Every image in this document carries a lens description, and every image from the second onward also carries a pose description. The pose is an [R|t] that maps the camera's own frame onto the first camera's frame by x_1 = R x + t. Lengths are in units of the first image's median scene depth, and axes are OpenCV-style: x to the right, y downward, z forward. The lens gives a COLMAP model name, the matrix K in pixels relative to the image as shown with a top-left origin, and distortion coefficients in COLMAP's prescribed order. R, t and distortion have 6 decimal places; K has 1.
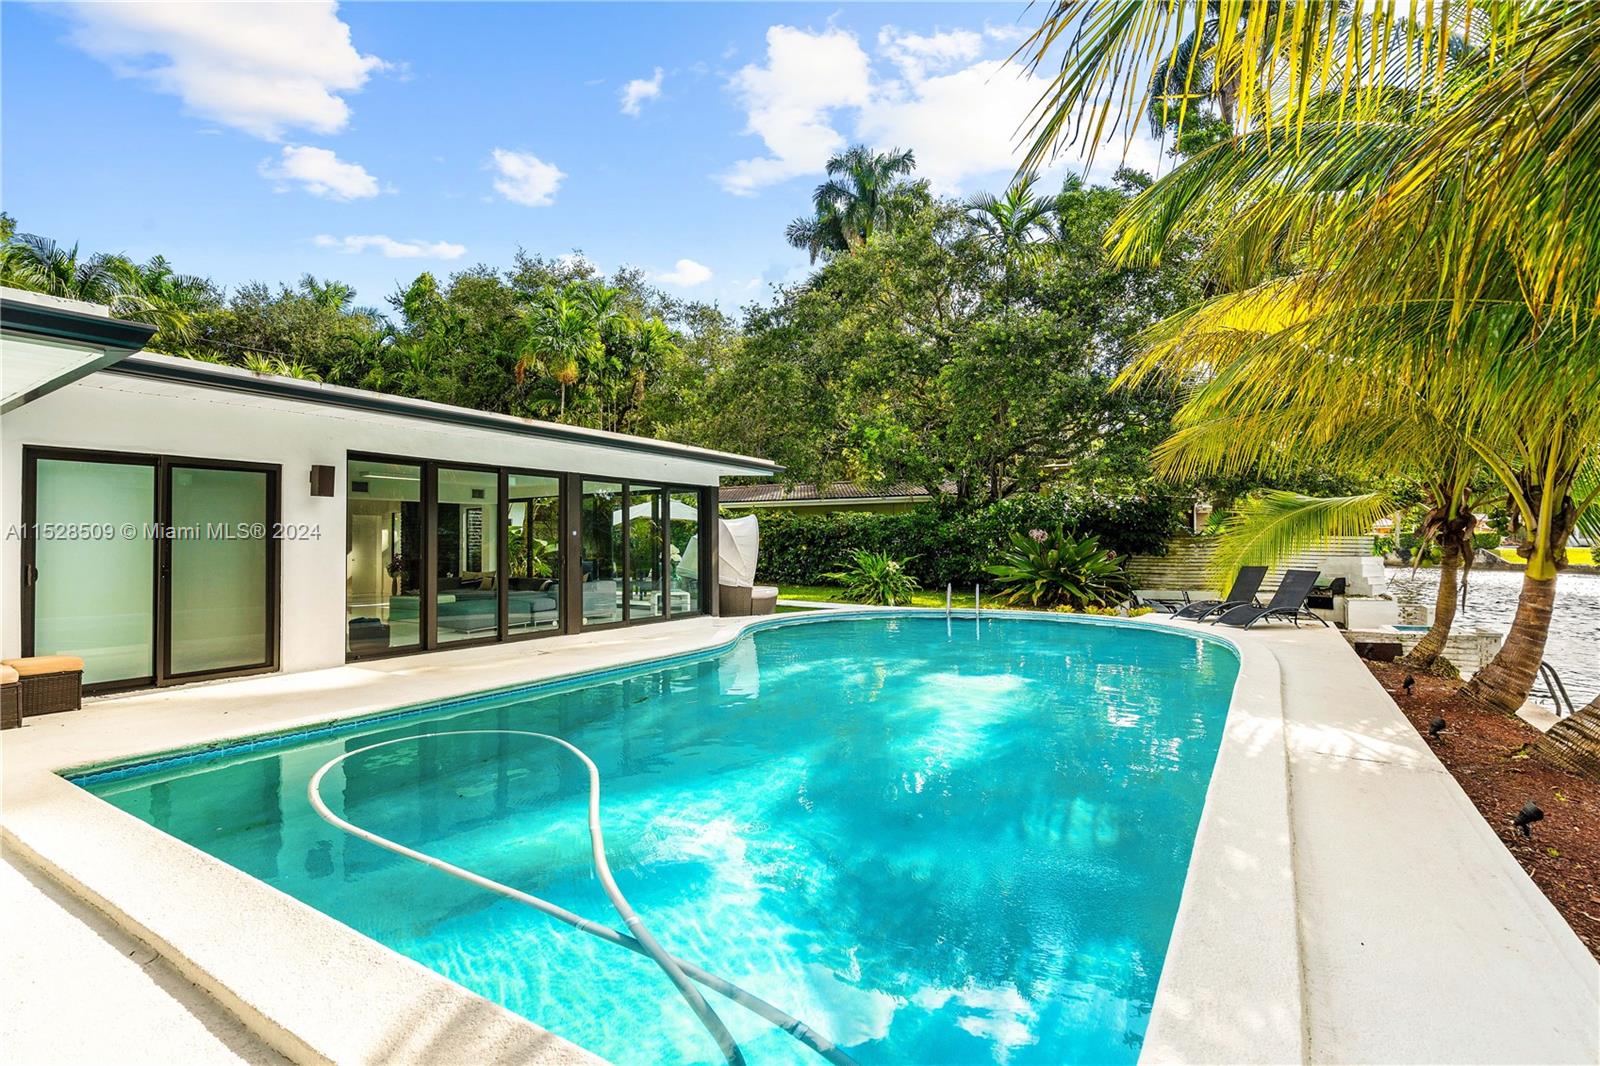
lens RADIAL K [[719.3, 0, 757.4], [0, 719.3, 535.7], [0, 0, 1]] dist [0.002180, 0.000261]
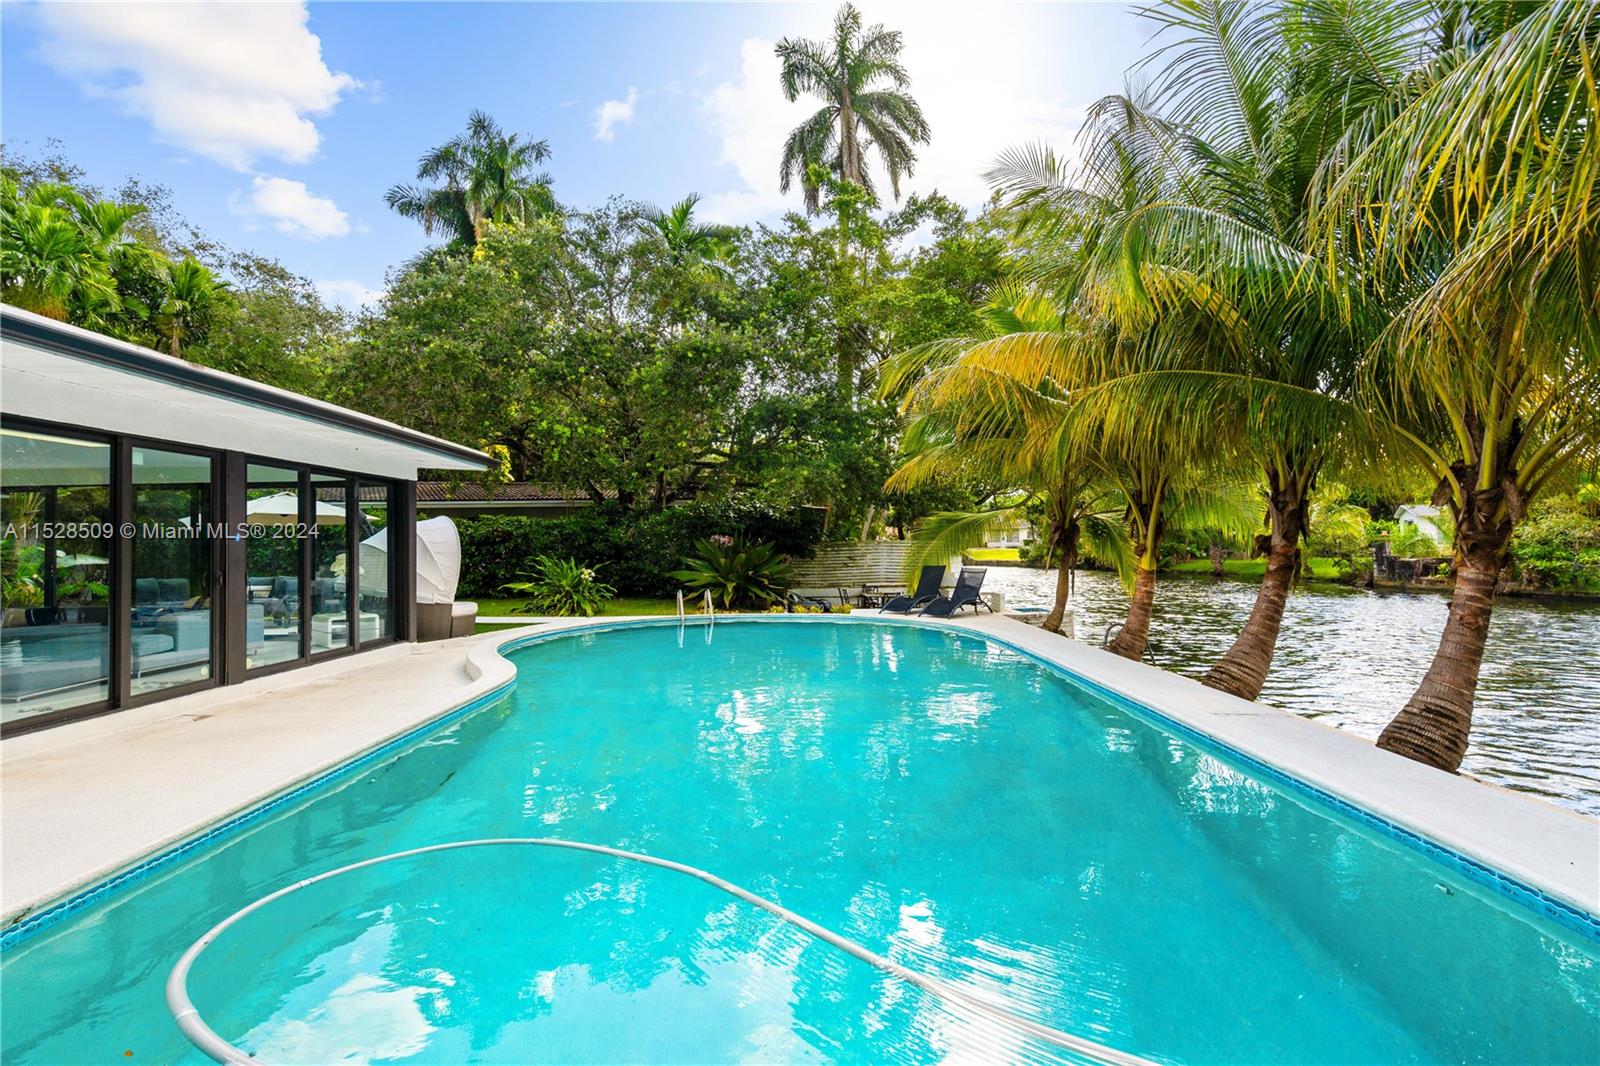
lens RADIAL K [[719.3, 0, 757.4], [0, 719.3, 535.7], [0, 0, 1]] dist [0.002180, 0.000261]
pose [[0.842356, 0.002283, 0.538917, -0.130832], [0.002690, 0.999961, -0.008441, 0.001102], [-0.538915, 0.008560, 0.842317, 0.089292]]
